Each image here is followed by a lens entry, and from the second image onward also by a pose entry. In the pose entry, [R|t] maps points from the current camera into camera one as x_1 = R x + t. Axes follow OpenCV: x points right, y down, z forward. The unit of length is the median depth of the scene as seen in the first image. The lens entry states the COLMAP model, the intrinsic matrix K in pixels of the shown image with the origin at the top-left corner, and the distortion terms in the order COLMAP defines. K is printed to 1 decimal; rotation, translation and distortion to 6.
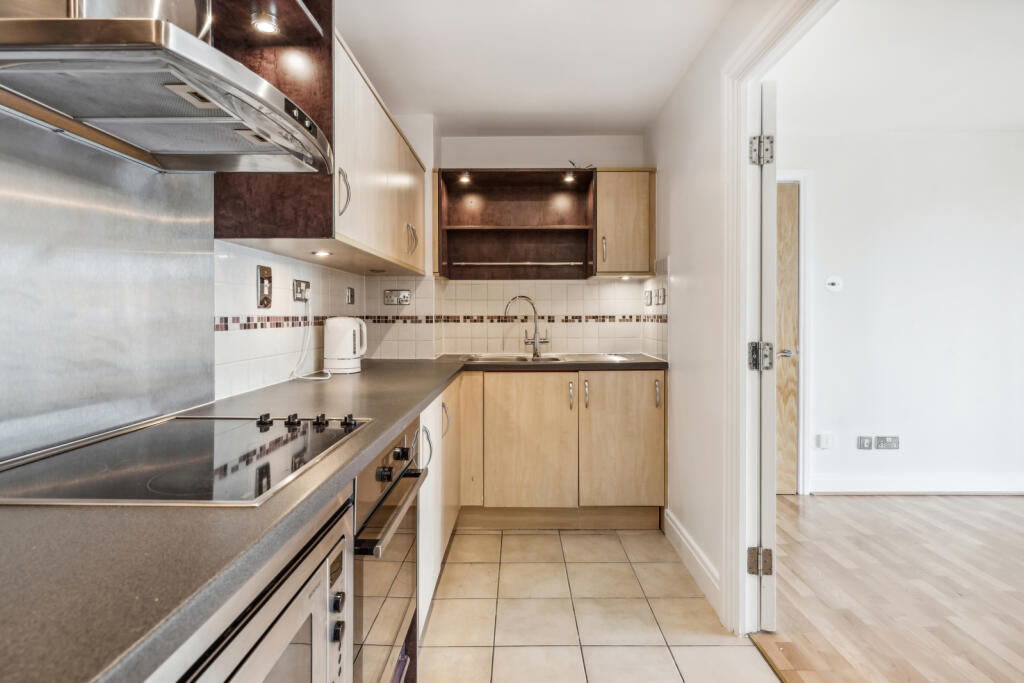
lens RADIAL K [[507.9, 0, 513.3], [0, 507.9, 320.0], [0, 0, 1]] dist [-0.002872, -0.000033]
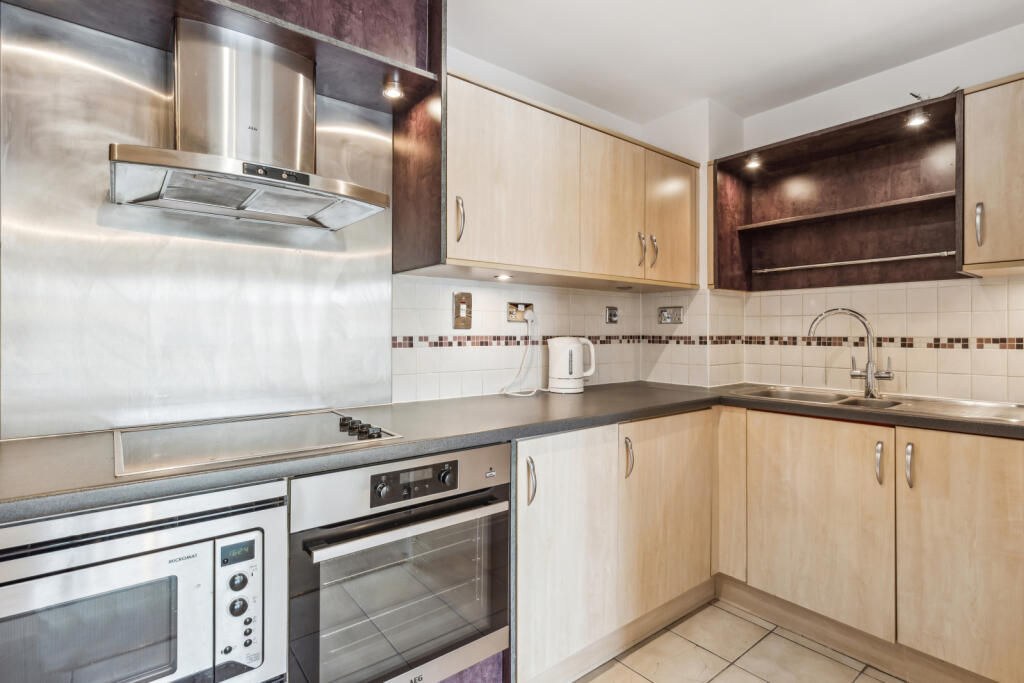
lens RADIAL K [[503.6, 0, 513.8], [0, 503.6, 334.7], [0, 0, 1]] dist [0.000566, 0.000057]
pose [[0.632516, 0.006396, -0.774521, 0.286381], [-0.011026, 0.999939, -0.000746, -0.006314], [0.774469, 0.009012, 0.632548, 0.221054]]
